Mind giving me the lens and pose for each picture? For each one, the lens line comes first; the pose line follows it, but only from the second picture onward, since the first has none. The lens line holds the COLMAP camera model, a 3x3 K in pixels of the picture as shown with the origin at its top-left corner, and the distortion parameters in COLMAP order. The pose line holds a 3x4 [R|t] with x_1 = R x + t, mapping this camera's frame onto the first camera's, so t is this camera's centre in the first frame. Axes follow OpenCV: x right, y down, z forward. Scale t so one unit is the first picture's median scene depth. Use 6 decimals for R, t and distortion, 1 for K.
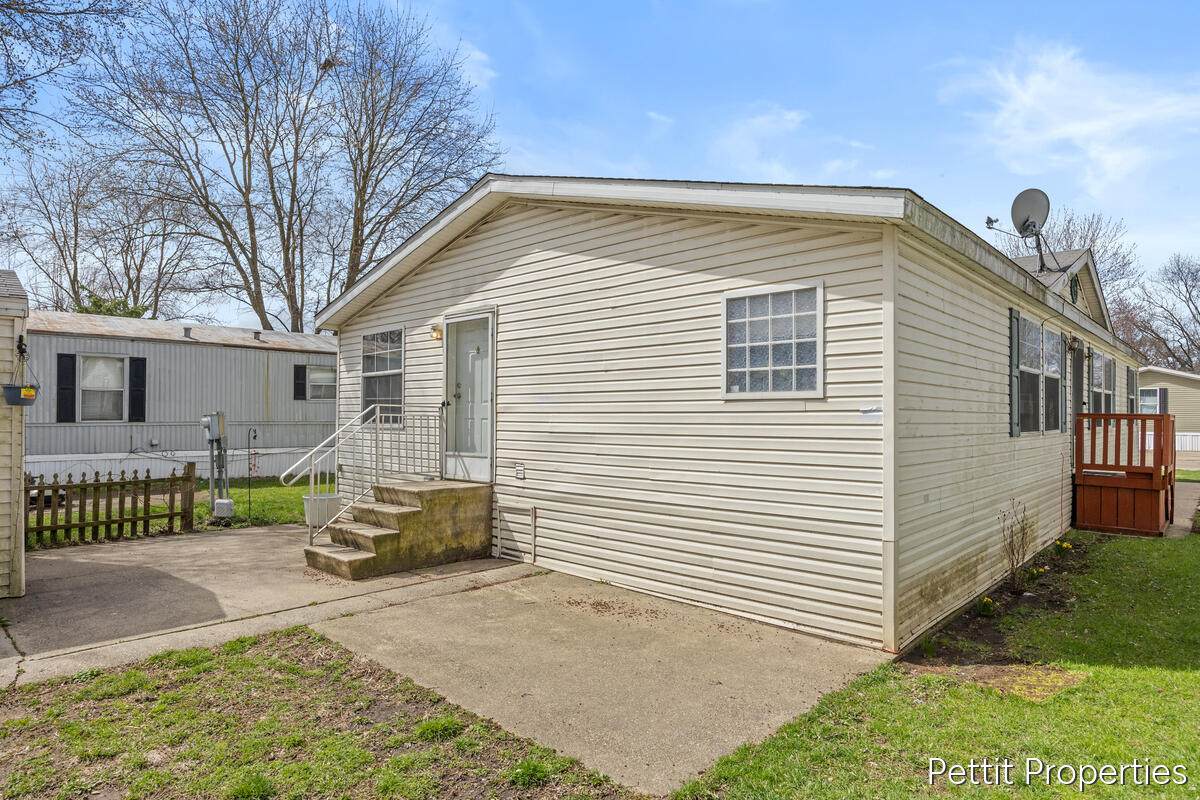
lens RADIAL K [[684.9, 0, 599.6], [0, 684.9, 408.3], [0, 0, 1]] dist [0.002366, 0.000537]
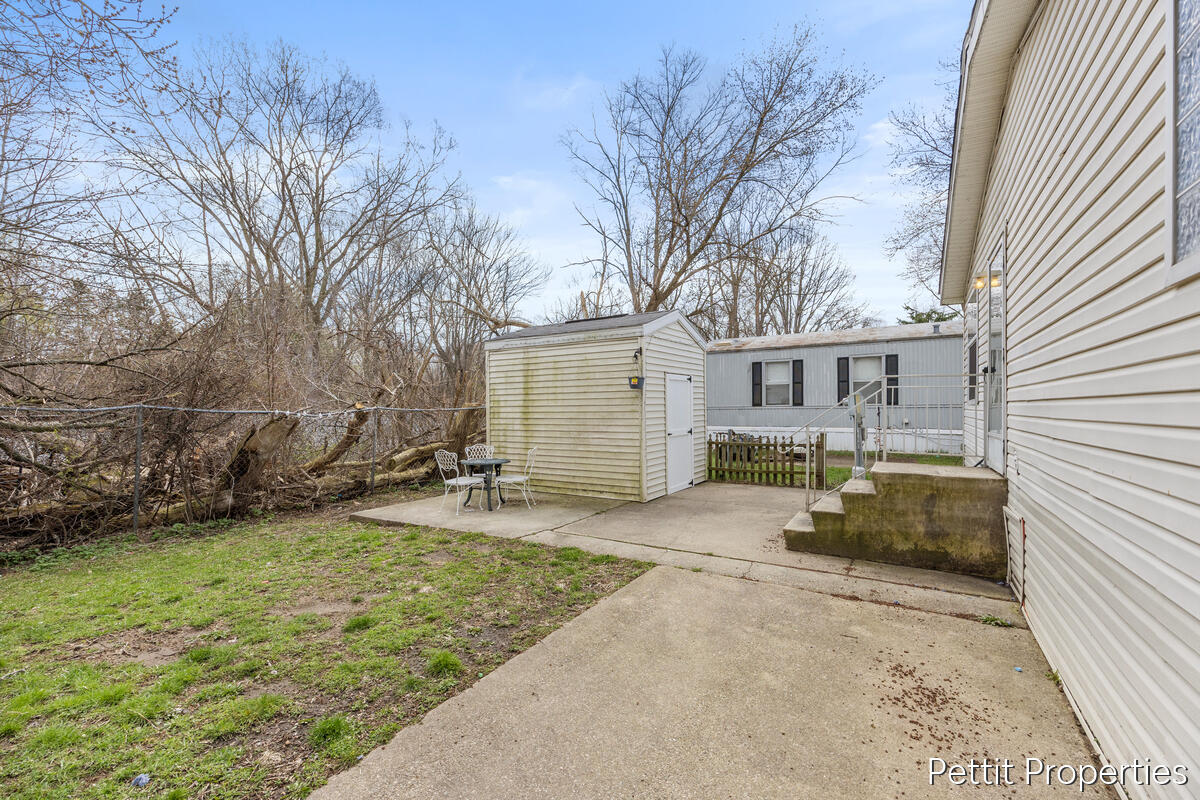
lens RADIAL K [[511.7, 0, 599.8], [0, 511.7, 402.8], [0, 0, 1]] dist [0.001915, 0.000193]
pose [[0.209970, -0.013758, -0.977611, 0.346421], [0.016322, 0.999811, -0.010565, 0.040426], [0.977572, -0.013738, 0.210155, 0.611998]]
